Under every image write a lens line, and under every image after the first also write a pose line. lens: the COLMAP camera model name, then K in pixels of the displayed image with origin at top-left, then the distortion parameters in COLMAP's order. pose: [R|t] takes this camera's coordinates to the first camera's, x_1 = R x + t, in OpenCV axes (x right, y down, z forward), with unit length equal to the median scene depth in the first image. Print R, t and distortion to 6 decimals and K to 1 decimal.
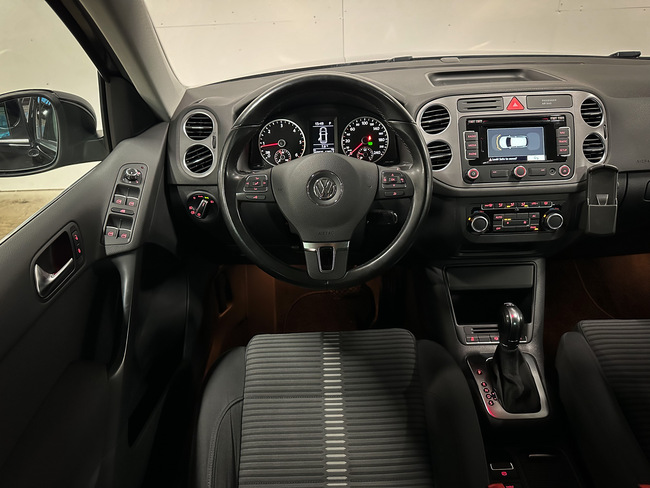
lens RADIAL K [[468.5, 0, 328.1], [0, 468.5, 241.0], [0, 0, 1]] dist [0.057606, -0.058841]
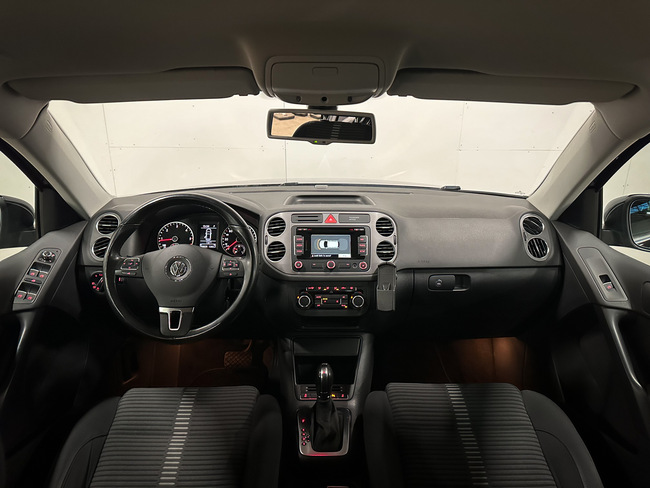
lens RADIAL K [[468.5, 0, 332.8], [0, 468.5, 228.5], [0, 0, 1]] dist [0.057606, -0.058841]
pose [[0.998859, 0.041397, 0.023793, 0.363322], [-0.034227, 0.968232, -0.247699, 0.092987], [-0.033291, 0.246602, 0.968545, -0.375938]]
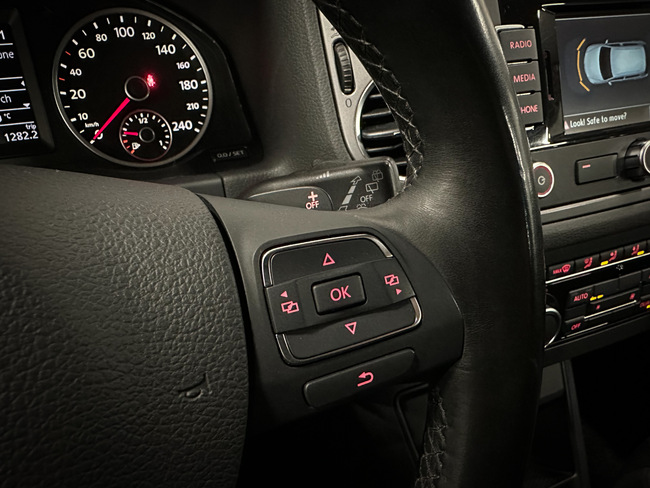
lens RADIAL K [[468.5, 0, 299.7], [0, 468.5, 286.8], [0, 0, 1]] dist [0.057606, -0.058841]
pose [[0.932578, -0.185863, 0.309439, 0.066426], [0.134440, 0.974417, 0.180106, -0.146983], [-0.334998, -0.126362, 0.933707, 0.747681]]
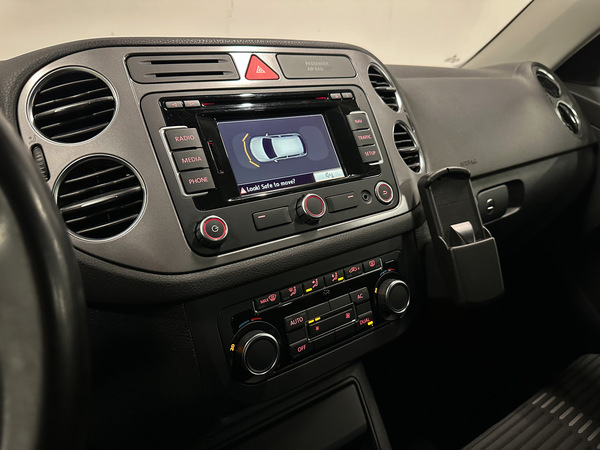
lens RADIAL K [[432.5, 0, 304.0], [0, 432.5, 223.3], [0, 0, 1]] dist [0.057606, -0.058841]
pose [[0.826284, -0.165986, 0.538241, 0.178658], [0.280528, 0.949915, -0.137714, -0.077263], [-0.488425, 0.264783, 0.831463, 0.661248]]
